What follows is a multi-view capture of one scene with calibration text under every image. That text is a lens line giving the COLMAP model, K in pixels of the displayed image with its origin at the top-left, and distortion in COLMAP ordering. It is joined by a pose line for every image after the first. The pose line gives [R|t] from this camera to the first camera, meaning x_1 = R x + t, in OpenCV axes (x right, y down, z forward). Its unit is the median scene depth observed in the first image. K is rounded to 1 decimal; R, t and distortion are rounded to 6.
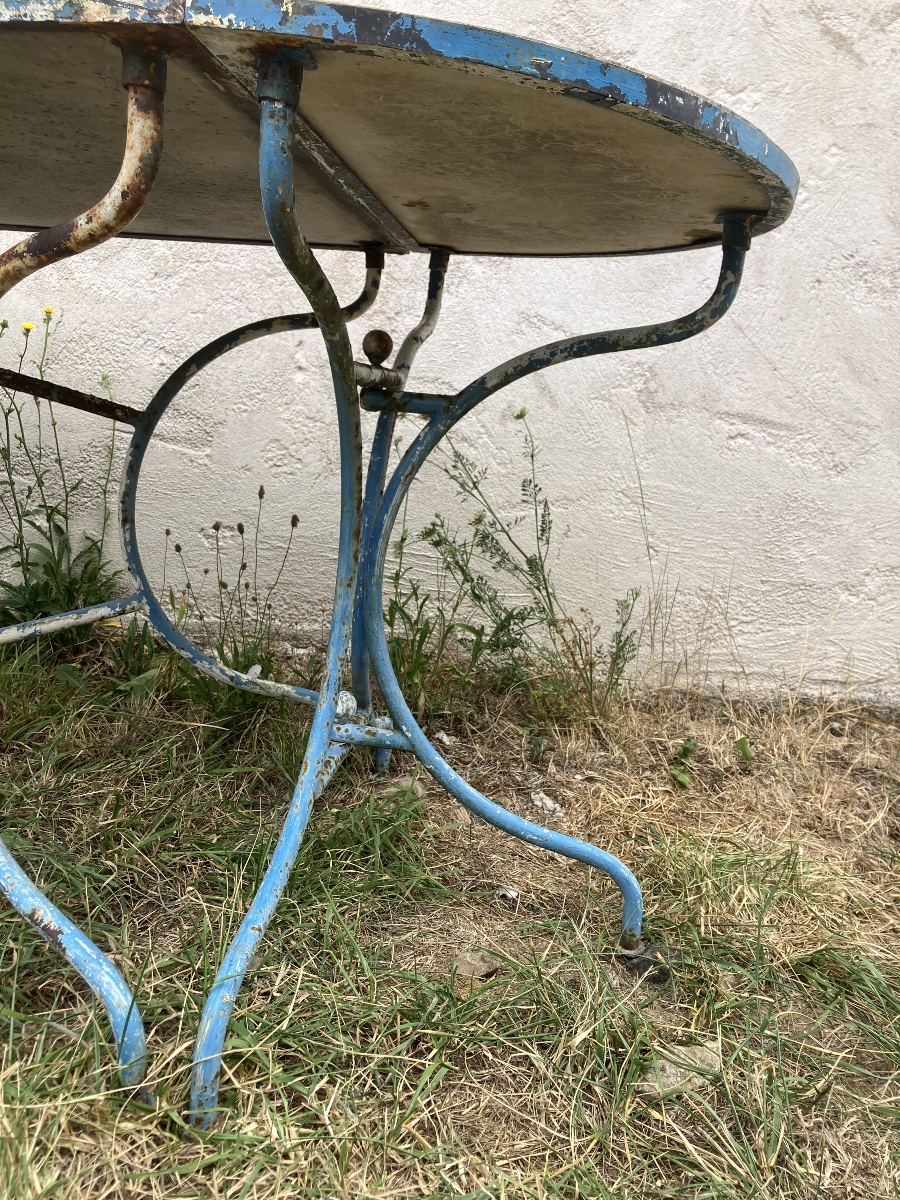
lens RADIAL K [[985.8, 0, 457.8], [0, 985.8, 609.8], [0, 0, 1]] dist [0.016783, -0.012648]
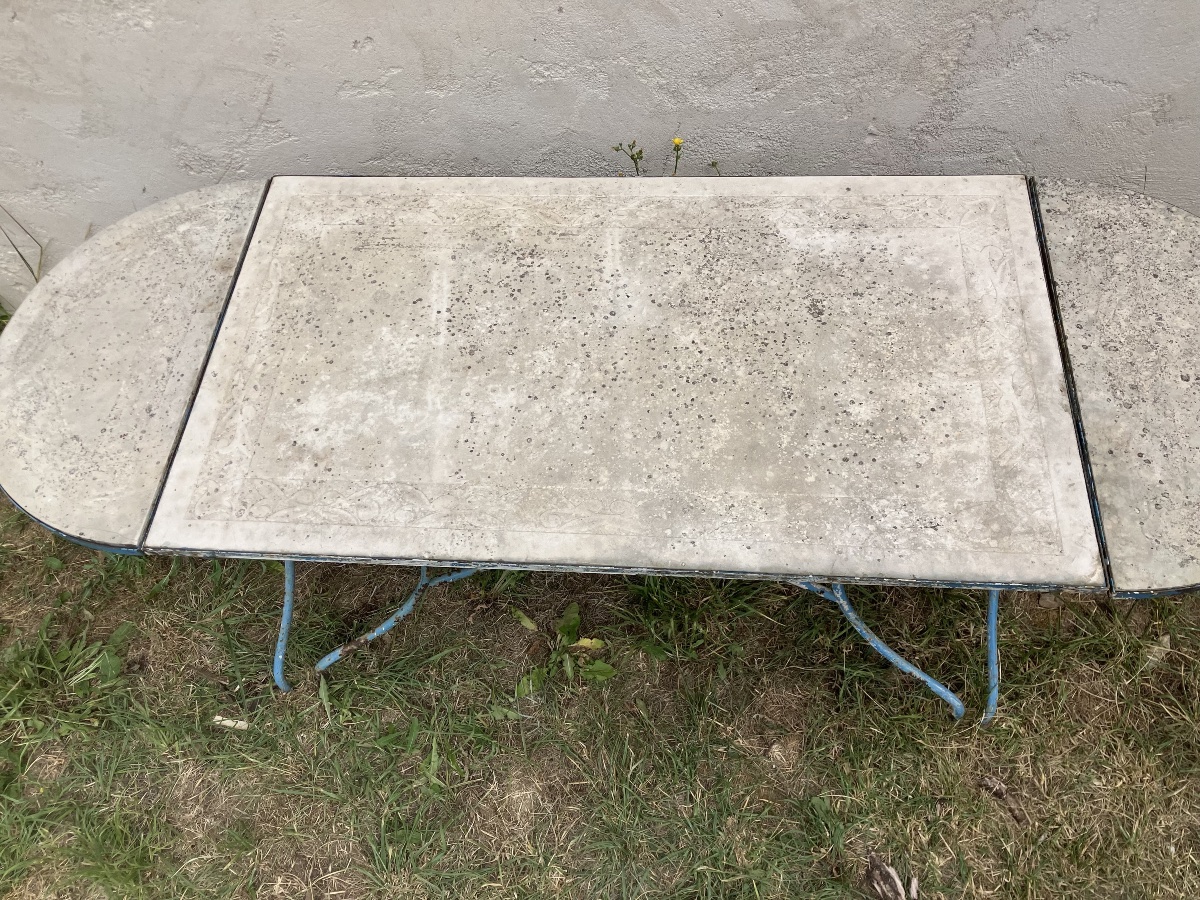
lens RADIAL K [[985.8, 0, 599.6], [0, 985.8, 459.7], [0, 0, 1]] dist [0.016783, -0.012648]
pose [[0.987791, -0.110162, -0.110148, -0.426232], [0.155614, 0.664861, 0.730578, -0.981850], [-0.007249, -0.738799, 0.673887, -0.143989]]
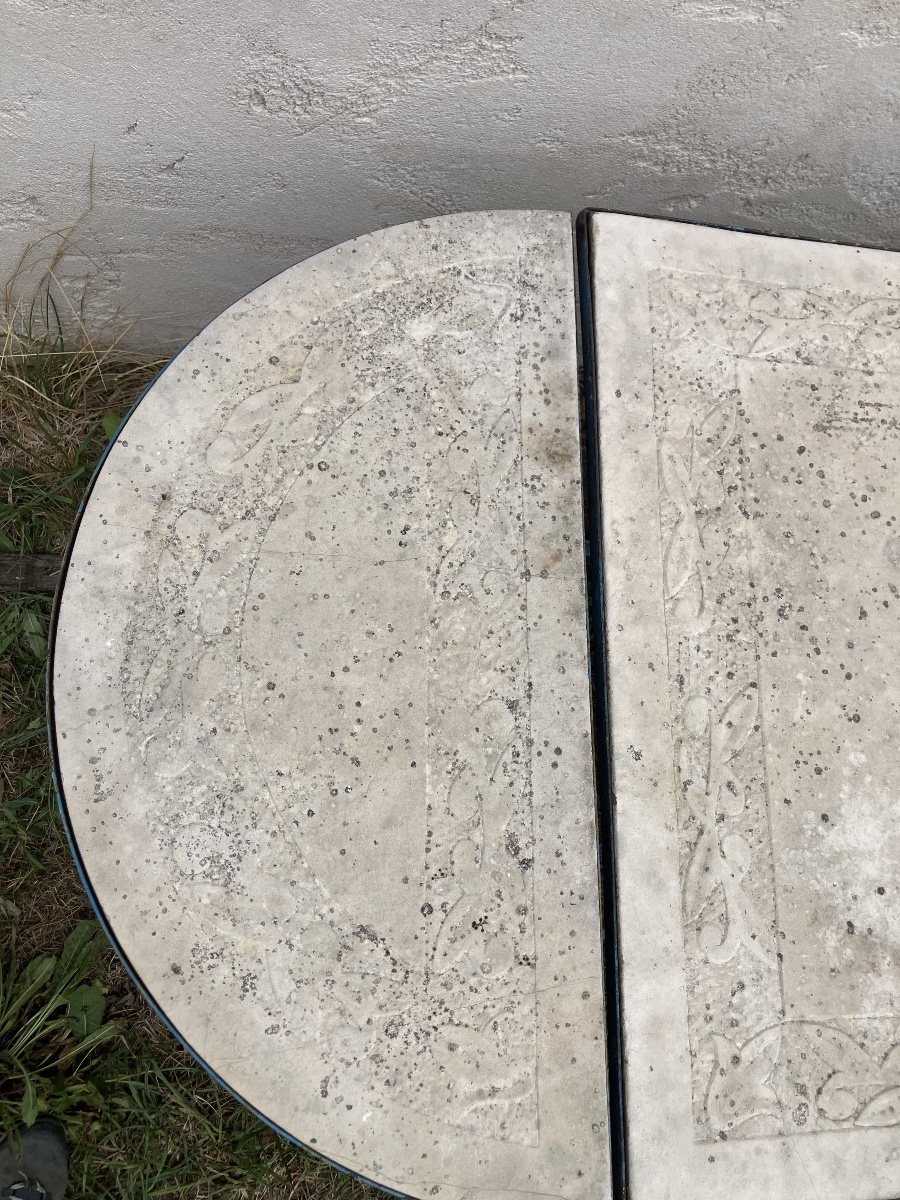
lens RADIAL K [[985.8, 0, 410.4], [0, 985.8, 564.4], [0, 0, 1]] dist [0.016783, -0.012648]
pose [[0.983357, -0.082229, 0.162009, -1.114856], [-0.115297, 0.406707, 0.906254, -0.799154], [-0.140411, -0.909850, 0.390458, 0.545650]]
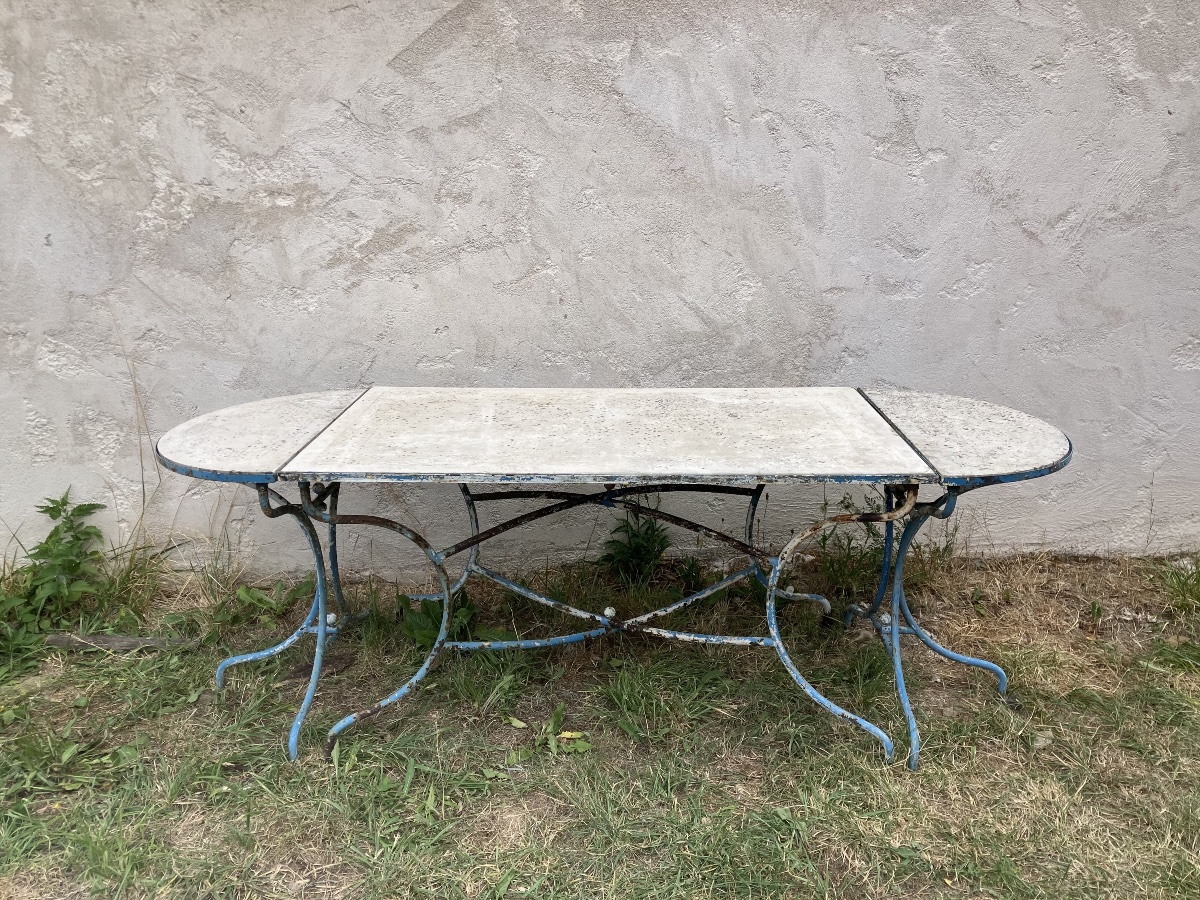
lens RADIAL K [[985.8, 0, 593.8], [0, 985.8, 448.7], [0, 0, 1]] dist [0.016783, -0.012648]
pose [[0.993025, -0.103735, 0.056037, -0.620065], [0.097611, 0.989907, 0.102746, -0.431840], [-0.066130, -0.096559, 0.993128, -0.917917]]
